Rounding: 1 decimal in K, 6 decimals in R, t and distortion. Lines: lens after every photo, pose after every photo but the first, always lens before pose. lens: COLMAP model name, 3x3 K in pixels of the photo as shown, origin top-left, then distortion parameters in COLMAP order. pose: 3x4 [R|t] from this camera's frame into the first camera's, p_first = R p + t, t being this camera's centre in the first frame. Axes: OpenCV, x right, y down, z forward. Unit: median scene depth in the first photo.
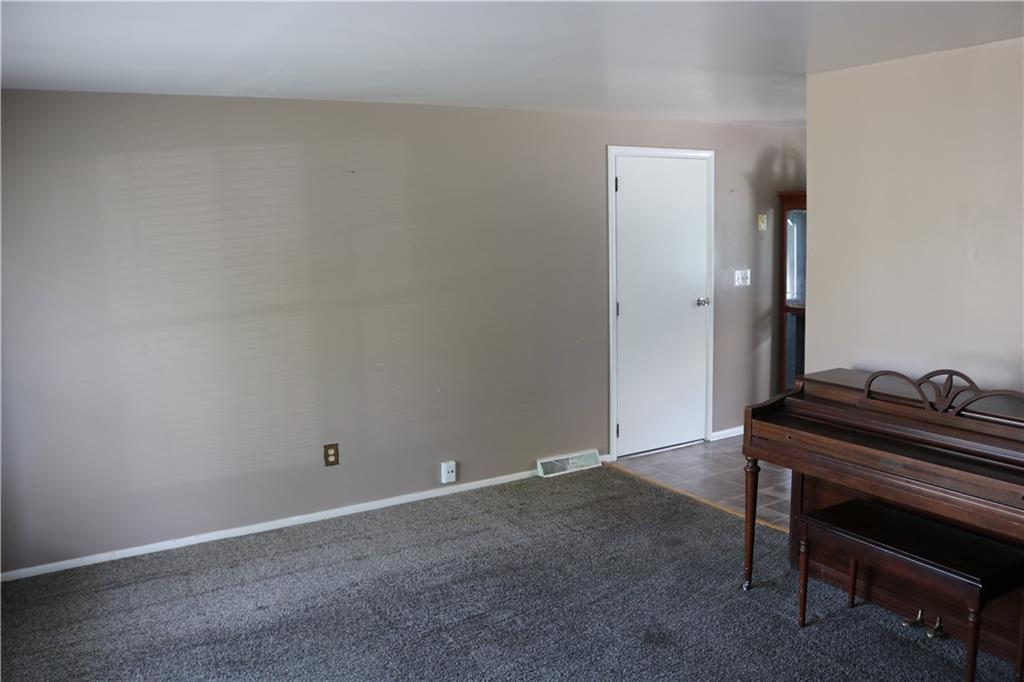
lens RADIAL K [[853.4, 0, 512.0], [0, 853.4, 341.0], [0, 0, 1]] dist [-0.158447, 0.132889]
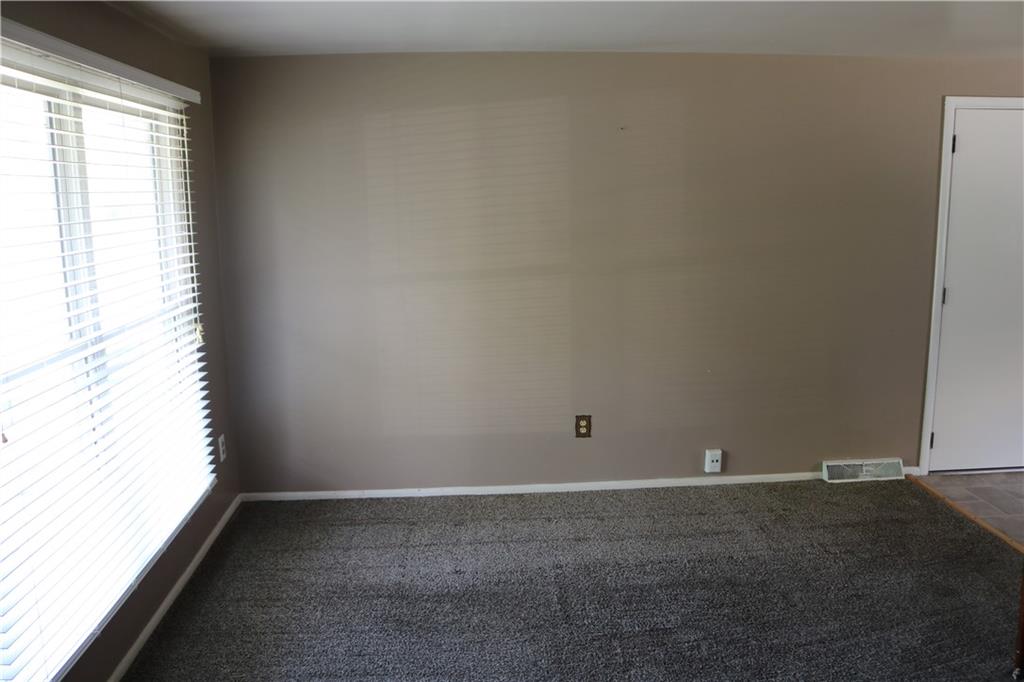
lens RADIAL K [[853.4, 0, 512.0], [0, 853.4, 341.0], [0, 0, 1]] dist [-0.158447, 0.132889]
pose [[0.885530, 0.094412, -0.454888, 0.144388], [-0.072337, 0.995211, 0.065738, -0.019088], [0.458916, -0.025308, 0.888119, 0.108970]]
